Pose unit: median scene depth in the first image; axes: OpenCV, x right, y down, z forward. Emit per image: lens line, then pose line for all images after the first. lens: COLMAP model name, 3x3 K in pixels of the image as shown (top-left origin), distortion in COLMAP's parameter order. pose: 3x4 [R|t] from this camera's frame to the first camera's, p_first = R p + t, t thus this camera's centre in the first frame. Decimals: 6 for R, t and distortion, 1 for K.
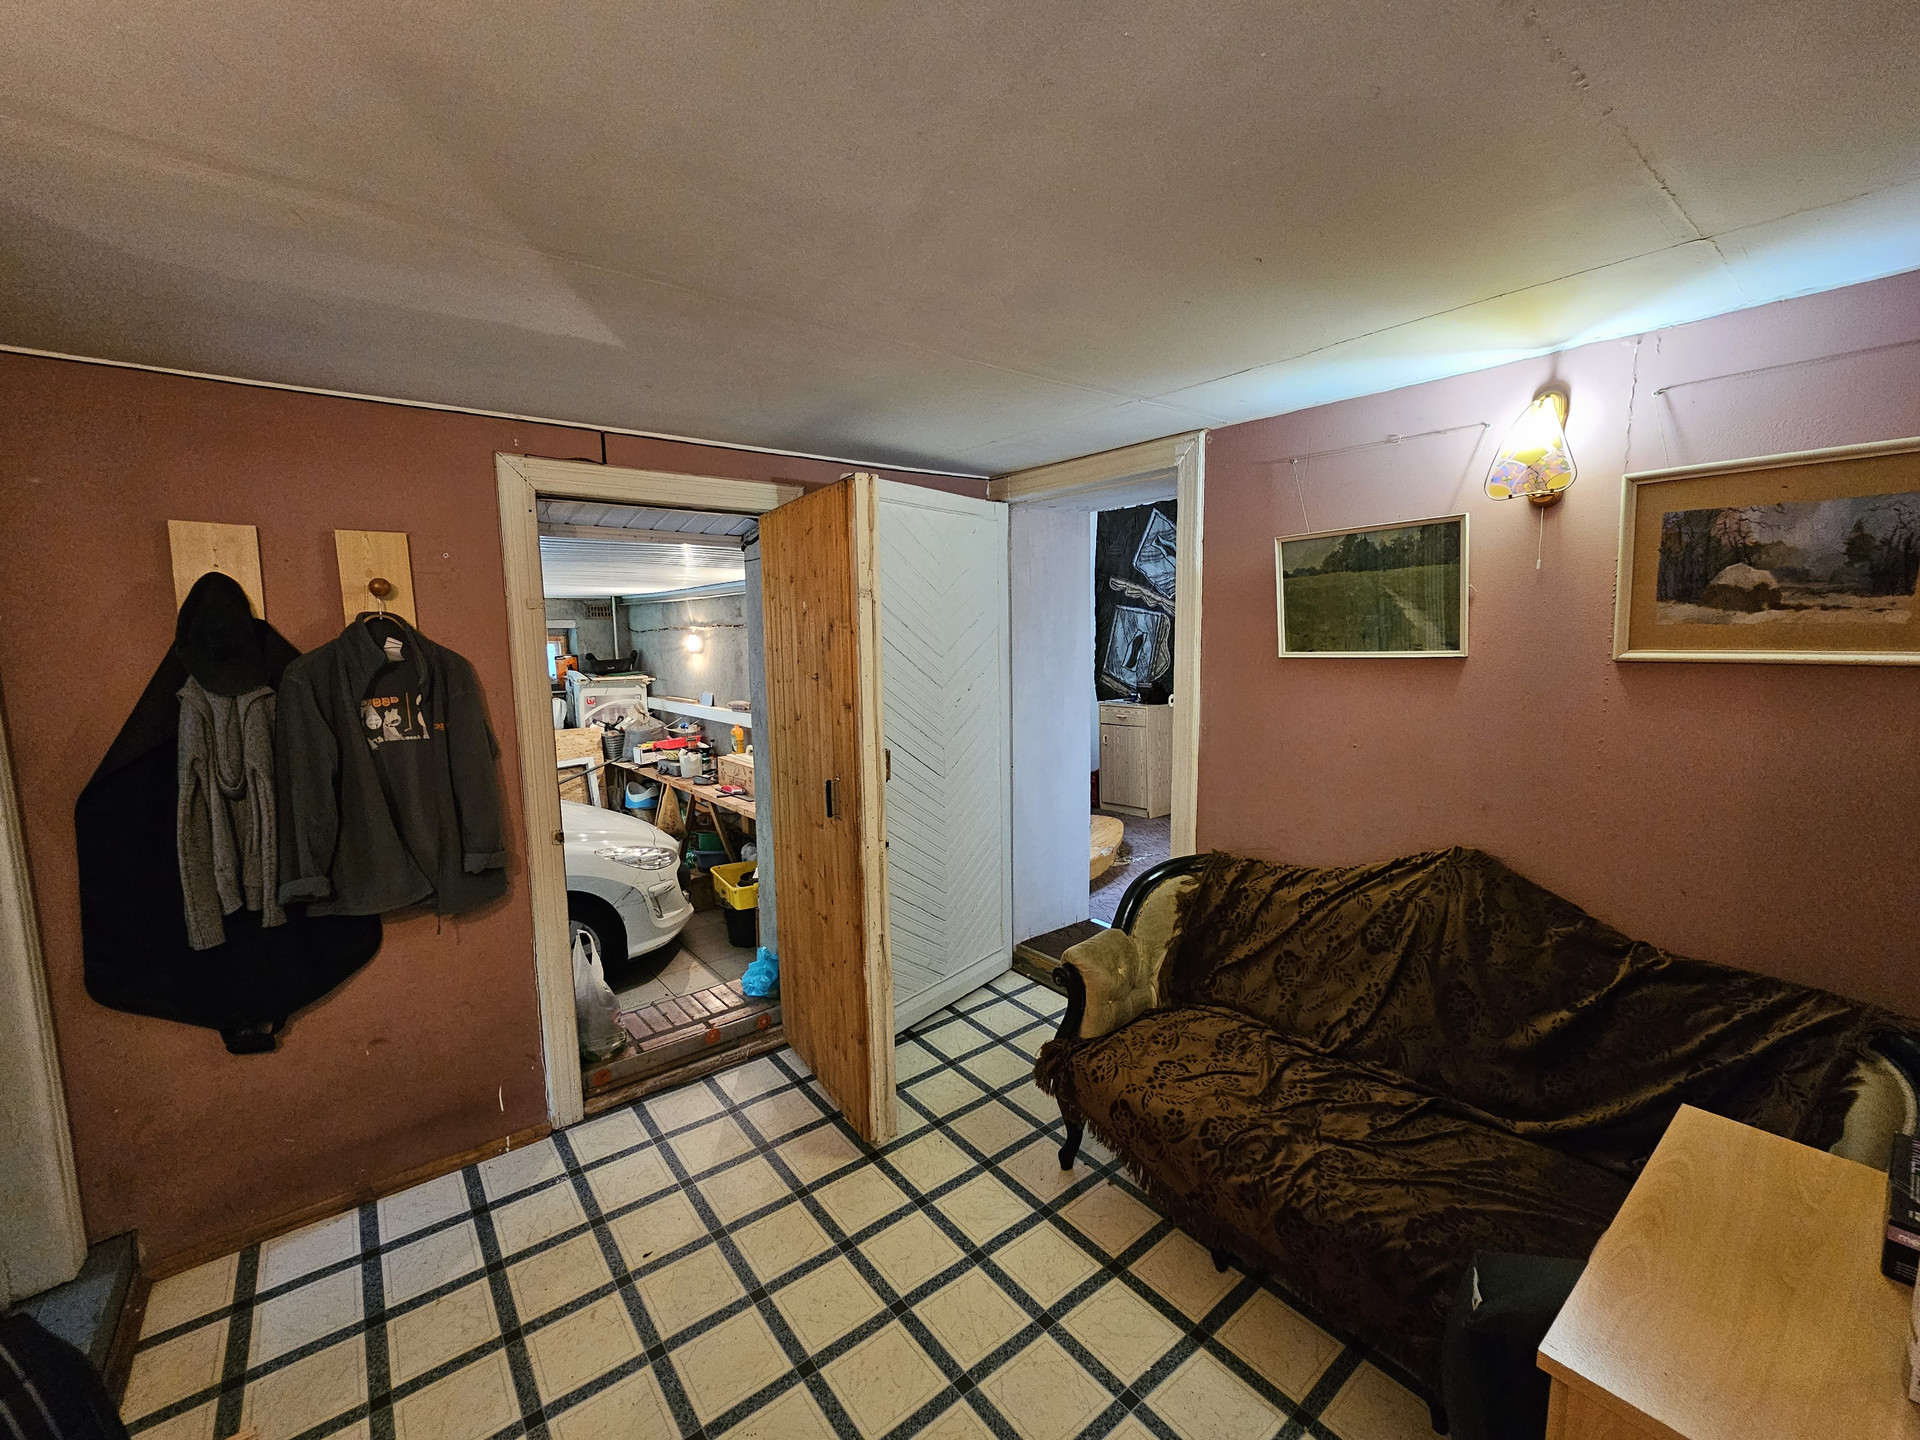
lens RADIAL K [[782.6, 0, 955.5], [0, 782.6, 722.8], [0, 0, 1]] dist [-0.003305, -0.000144]
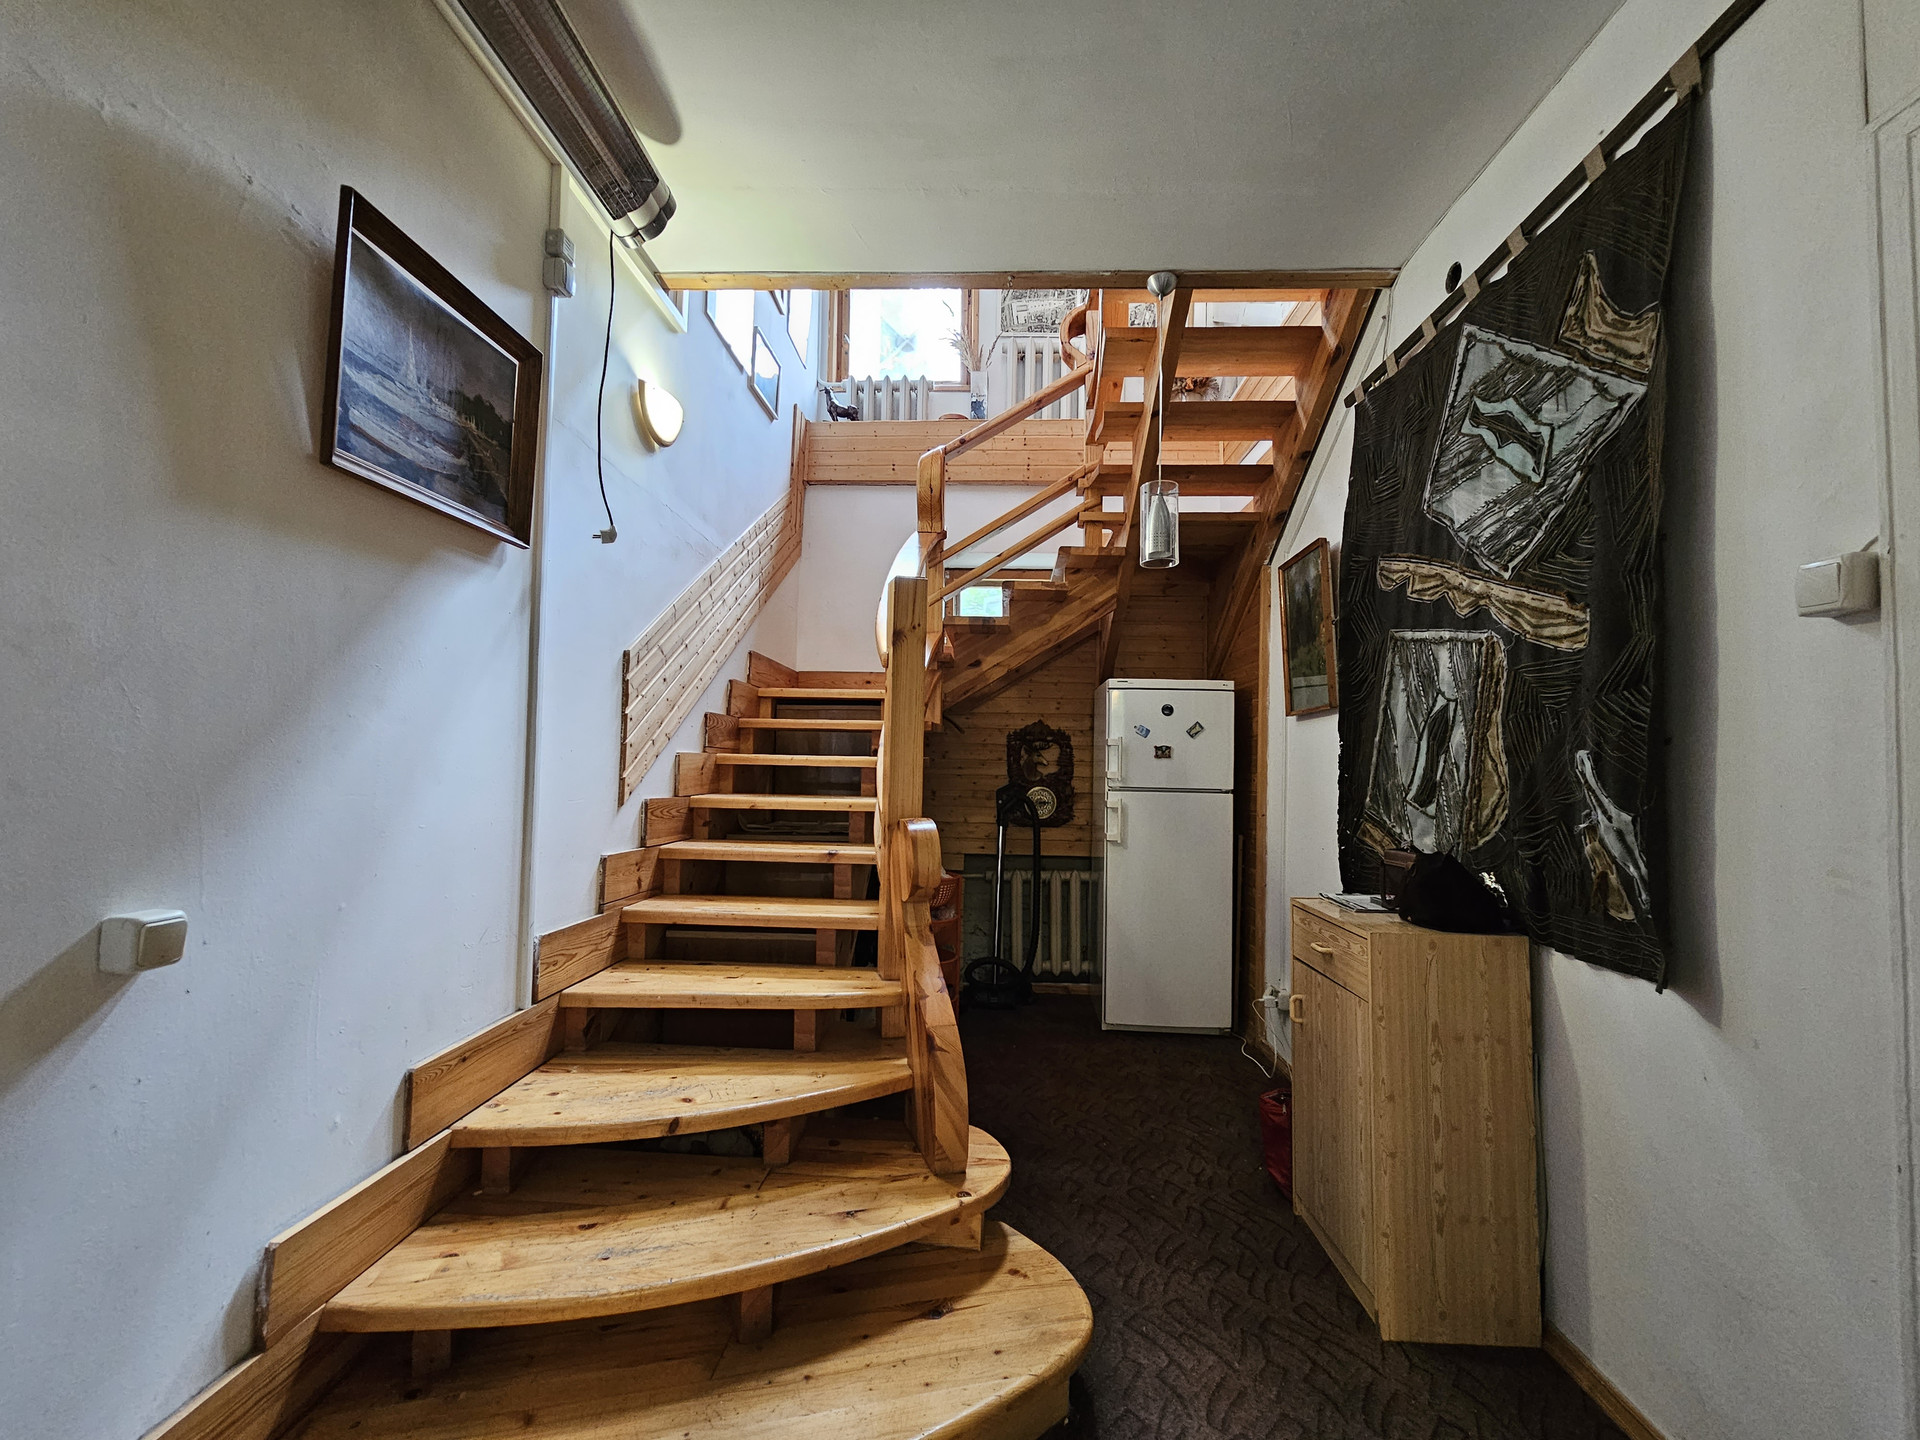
lens RADIAL K [[782.6, 0, 964.4], [0, 782.6, 721.6], [0, 0, 1]] dist [-0.003305, -0.000144]
pose [[0.754455, -0.003398, -0.656343, 0.416778], [-0.104768, 0.986542, -0.125537, -0.060875], [0.647936, 0.163476, 0.743945, 0.867573]]
